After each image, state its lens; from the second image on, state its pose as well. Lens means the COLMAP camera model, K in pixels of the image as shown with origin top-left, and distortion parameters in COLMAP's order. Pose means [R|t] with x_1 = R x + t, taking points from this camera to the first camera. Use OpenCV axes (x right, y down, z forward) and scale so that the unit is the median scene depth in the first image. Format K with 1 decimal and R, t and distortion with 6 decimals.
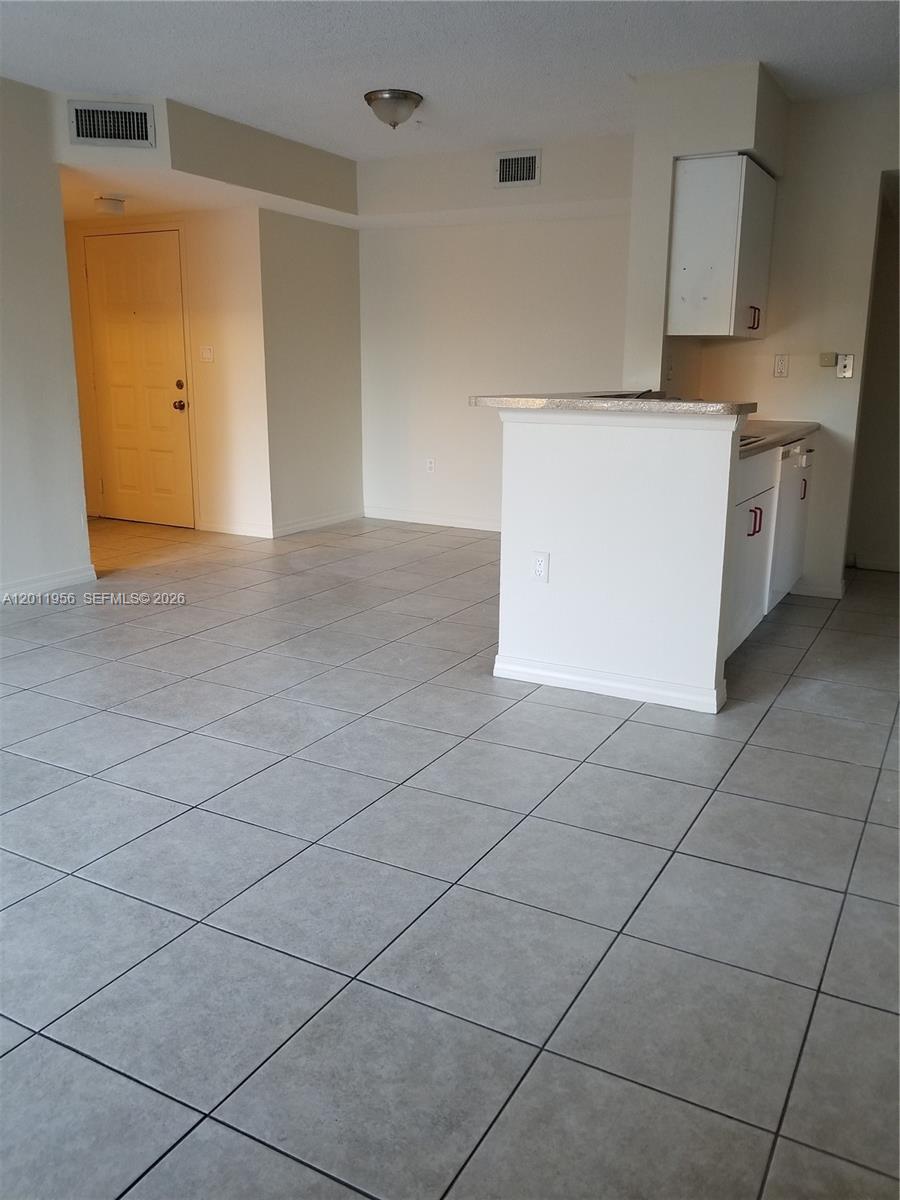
lens RADIAL K [[939.4, 0, 485.6], [0, 939.4, 577.4], [0, 0, 1]] dist [-0.004585, -0.006975]
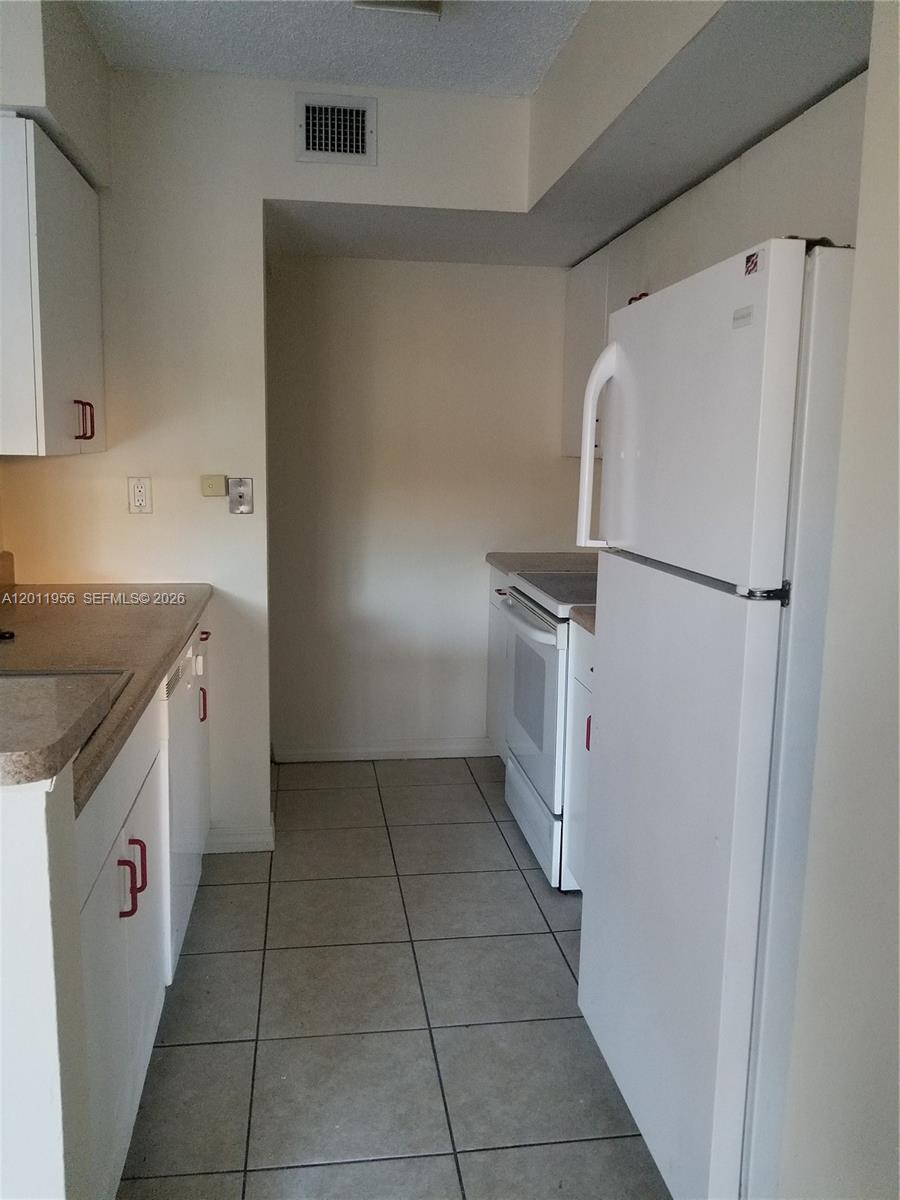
lens RADIAL K [[939.4, 0, 446.8], [0, 939.4, 592.1], [0, 0, 1]] dist [-0.004585, -0.006975]
pose [[0.811967, -0.087851, 0.577055, 0.170551], [0.122368, 0.992260, -0.021119, -0.179992], [-0.570733, 0.087761, 0.816432, 0.562436]]
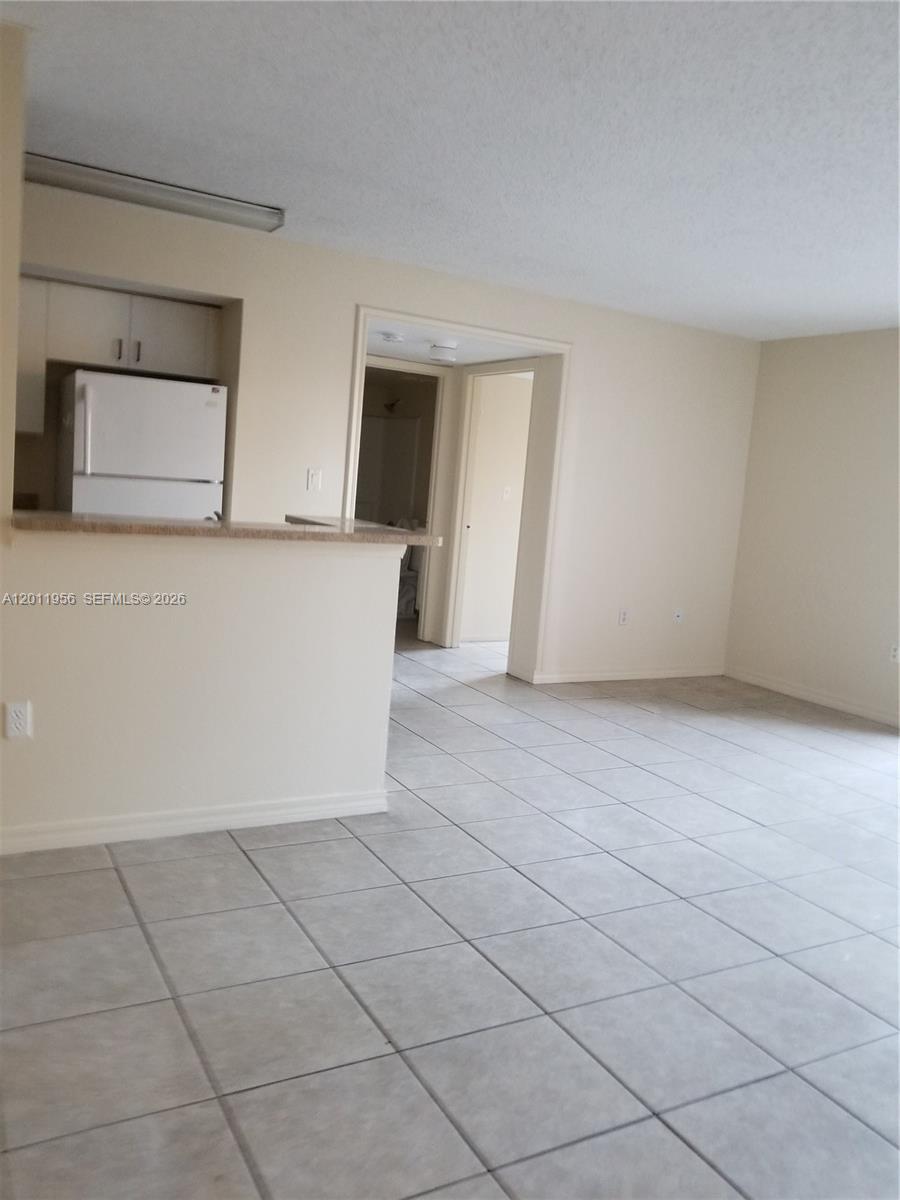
lens RADIAL K [[939.4, 0, 452.1], [0, 939.4, 600.7], [0, 0, 1]] dist [-0.004585, -0.006975]
pose [[-0.823125, -0.145518, 0.548899, -0.592536], [0.038427, 0.950119, 0.309511, -0.435913], [-0.566558, 0.275859, -0.776475, 1.767039]]
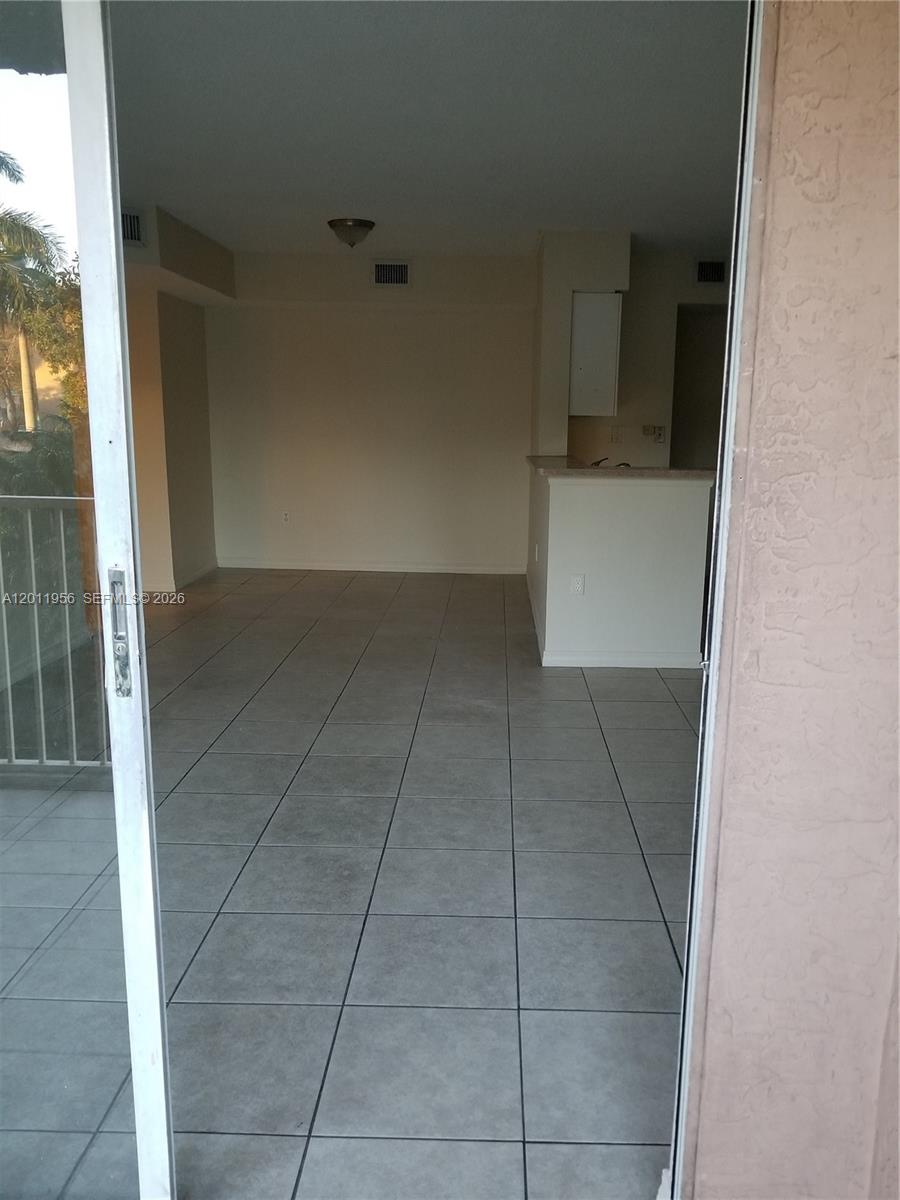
lens RADIAL K [[939.4, 0, 476.5], [0, 939.4, 593.1], [0, 0, 1]] dist [-0.004585, -0.006975]
pose [[0.897295, -0.083922, 0.433381, -0.712091], [0.092726, 0.995691, 0.000826, -0.014921], [-0.431583, 0.039444, 0.901210, -0.229746]]
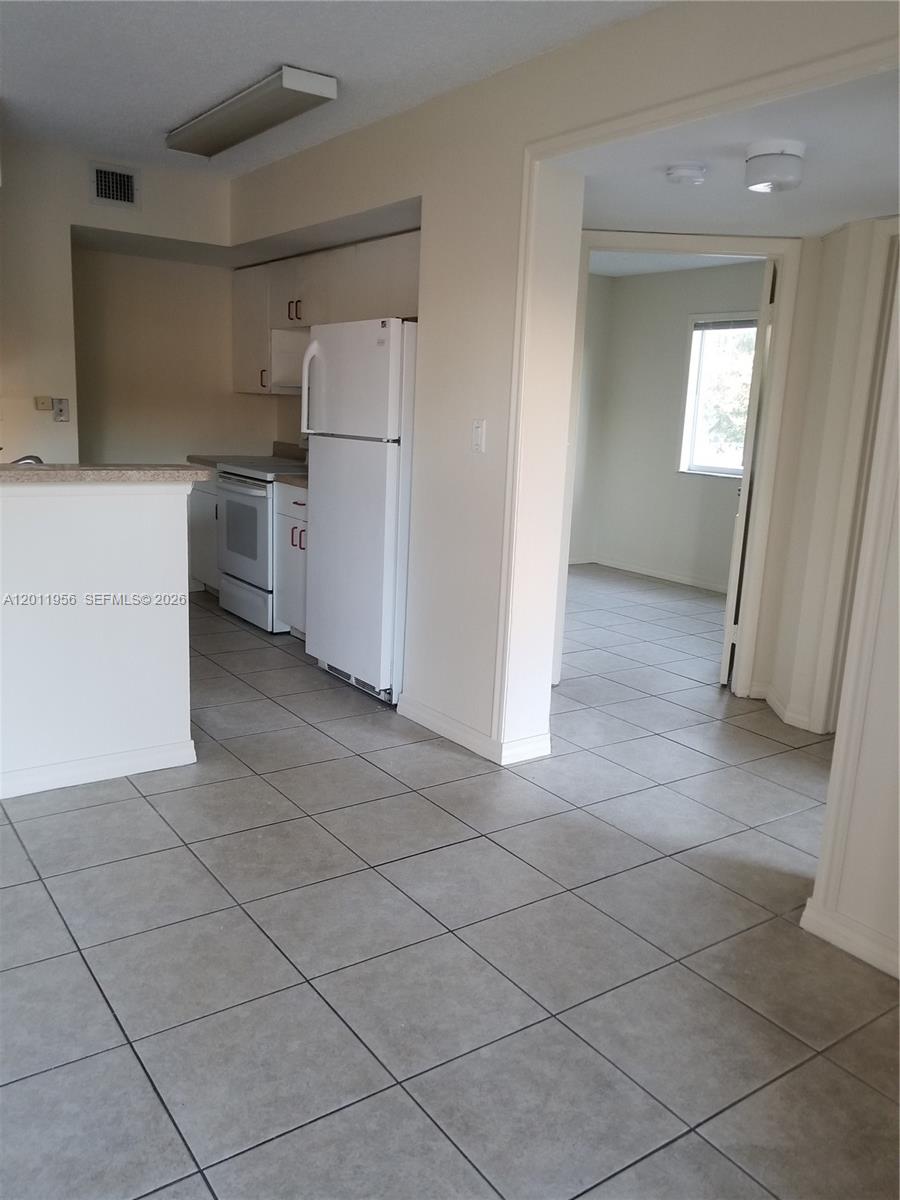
lens RADIAL K [[939.4, 0, 453.9], [0, 939.4, 596.6], [0, 0, 1]] dist [-0.004585, -0.006975]
pose [[0.458571, -0.170878, 0.872074, -0.477179], [0.155997, 0.981579, 0.110305, -0.100575], [-0.874859, 0.085458, 0.476780, 0.220910]]
